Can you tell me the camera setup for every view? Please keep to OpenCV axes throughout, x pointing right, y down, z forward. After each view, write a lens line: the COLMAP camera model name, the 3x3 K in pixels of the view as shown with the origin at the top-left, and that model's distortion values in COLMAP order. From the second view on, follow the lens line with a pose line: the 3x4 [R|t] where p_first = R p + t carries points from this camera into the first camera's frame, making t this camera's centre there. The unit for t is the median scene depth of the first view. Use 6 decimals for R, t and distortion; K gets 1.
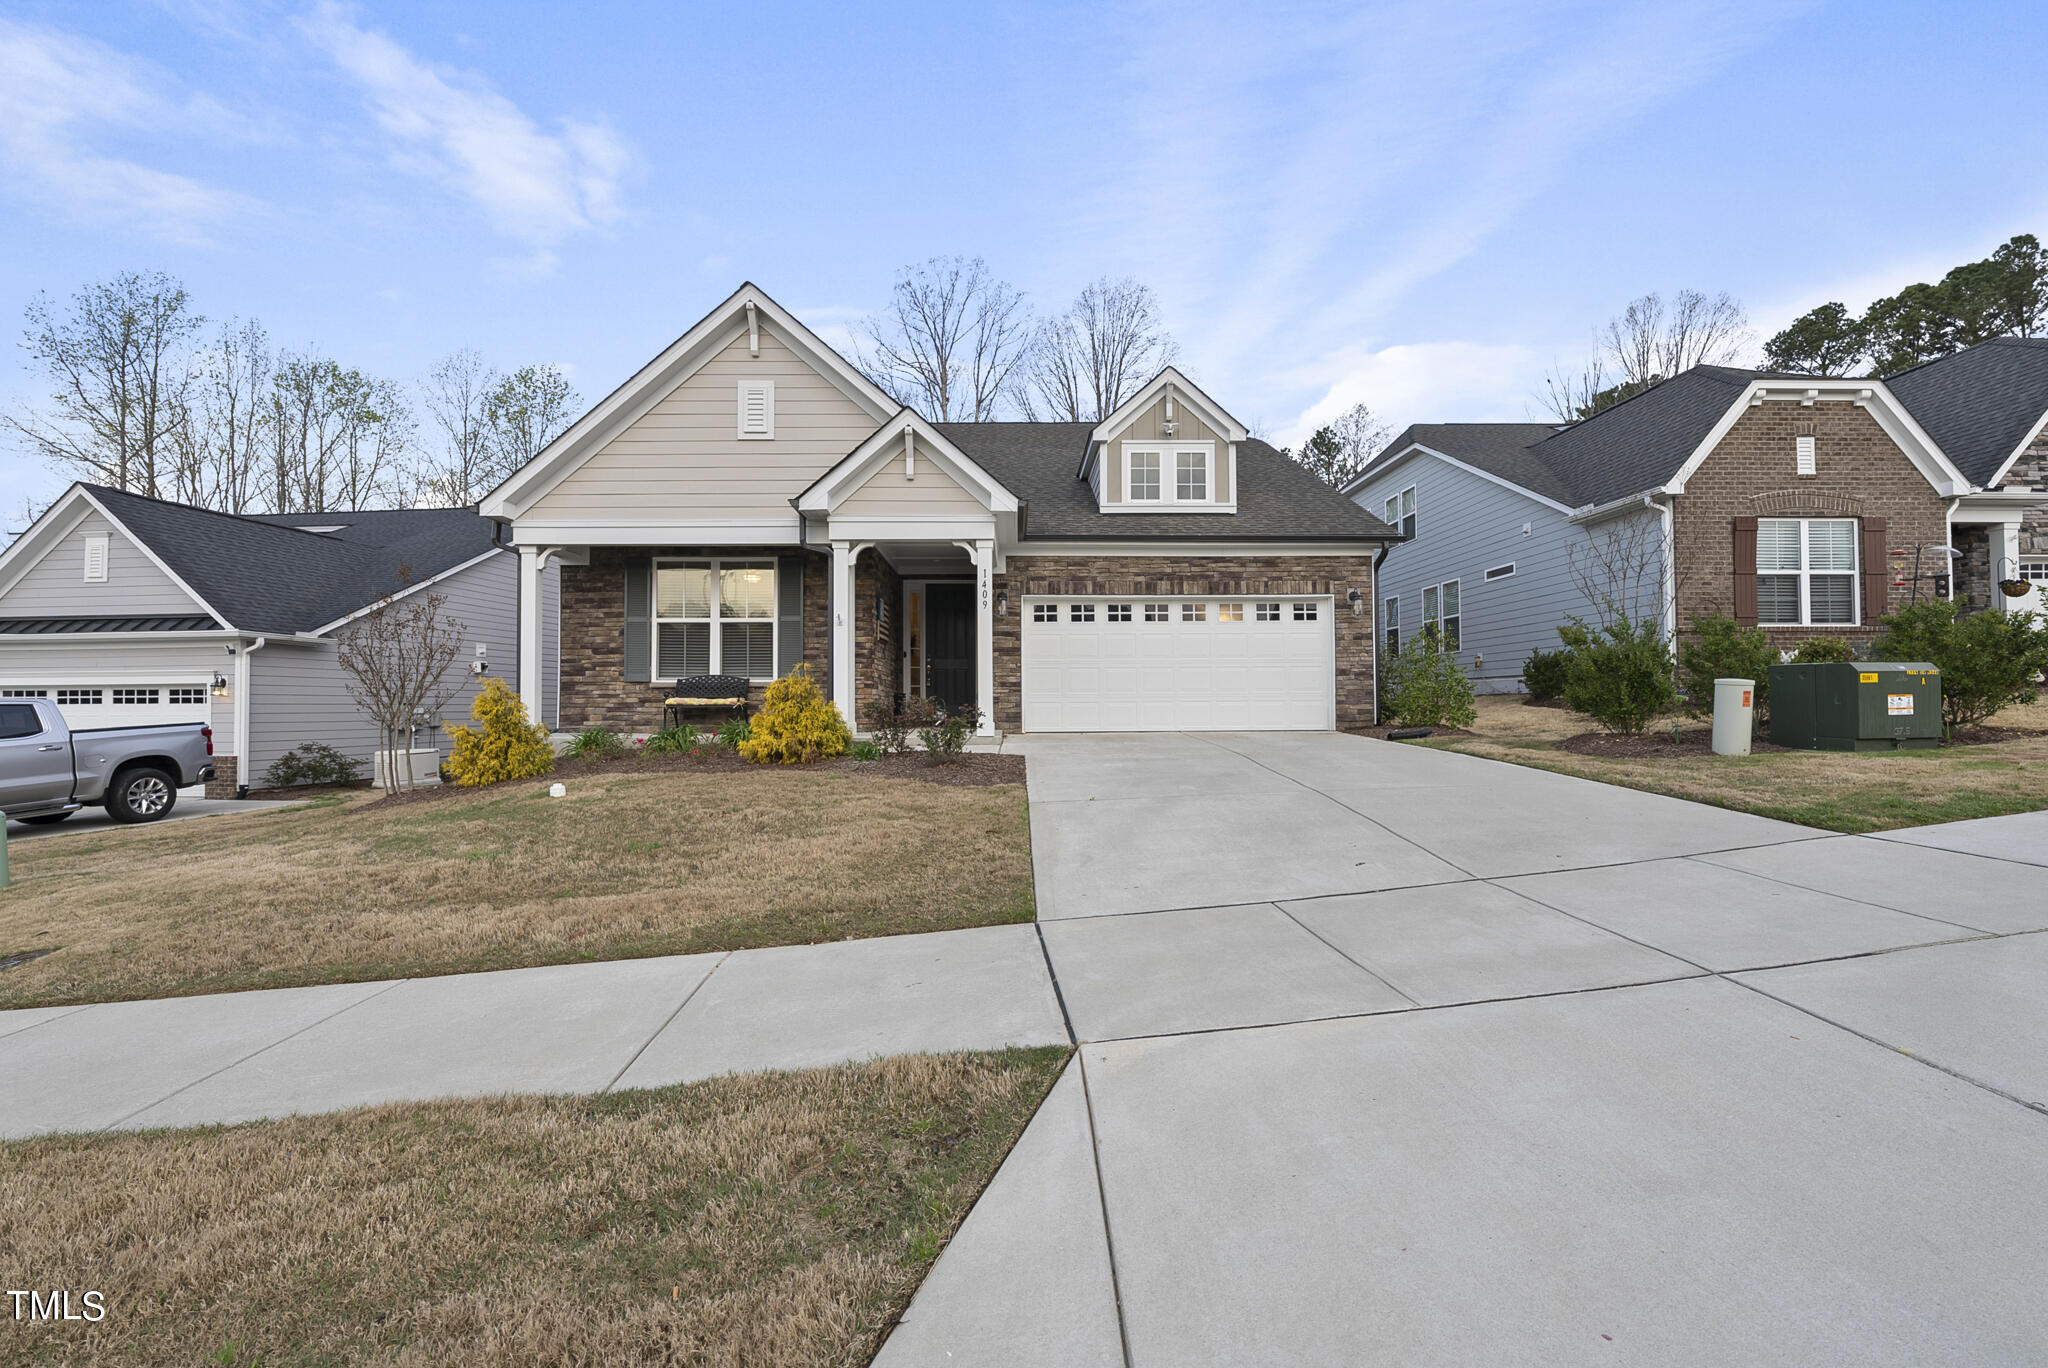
lens RADIAL K [[893.8, 0, 1022.5], [0, 893.8, 683.9], [0, 0, 1]] dist [-0.001944, -0.000360]
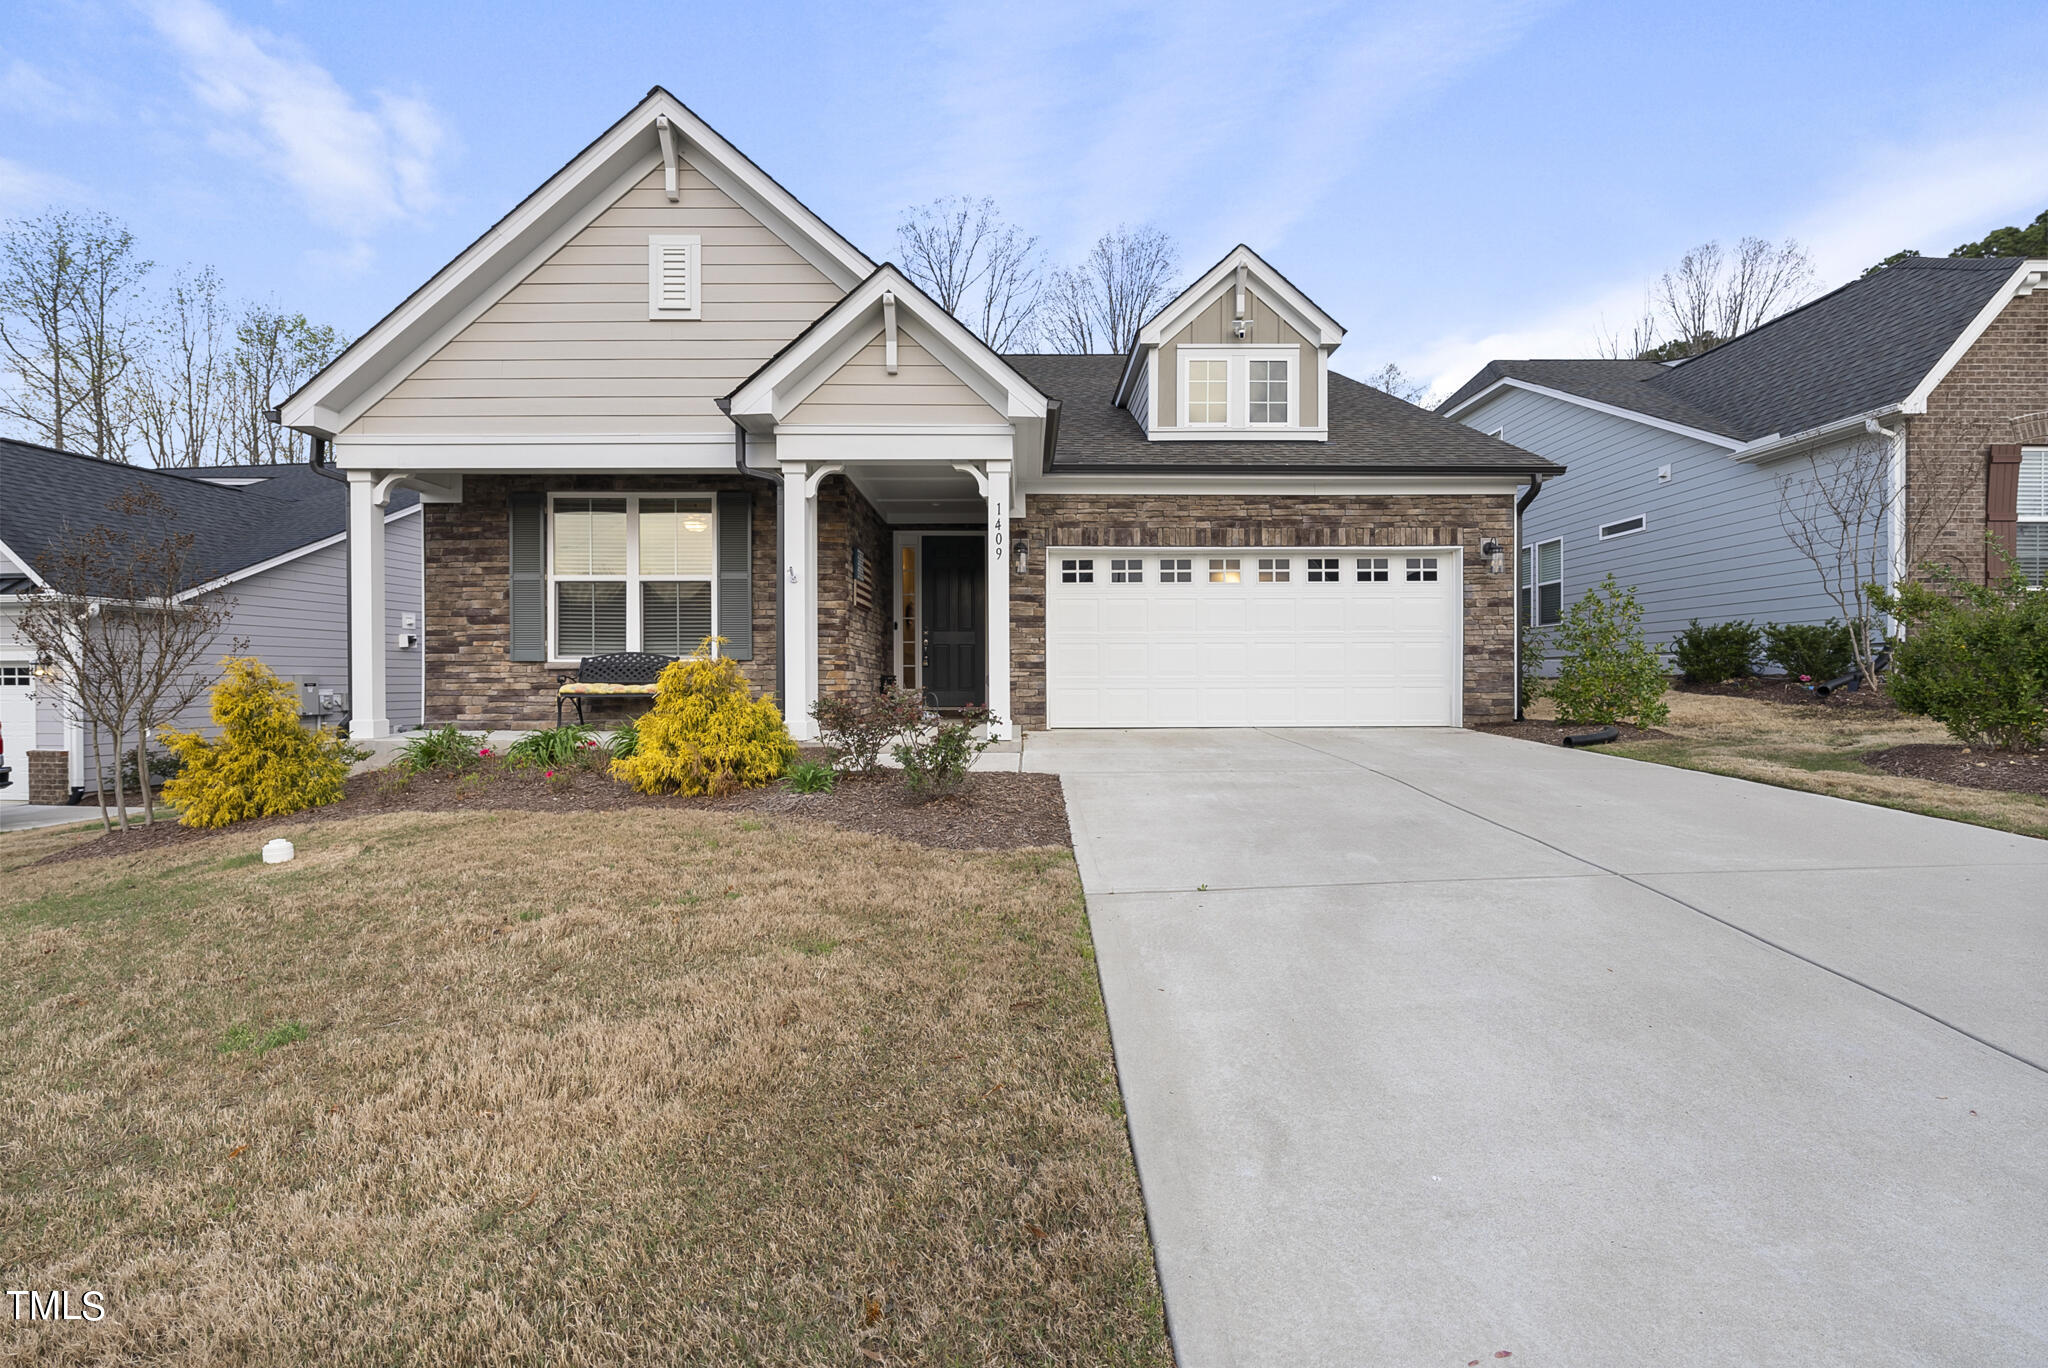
lens RADIAL K [[893.8, 0, 1022.8], [0, 893.8, 679.4], [0, 0, 1]] dist [-0.001944, -0.000360]
pose [[0.999951, 0.002243, -0.009615, -0.014198], [-0.002015, 0.999719, 0.023622, -0.005498], [0.009665, -0.023602, 0.999675, 0.256986]]
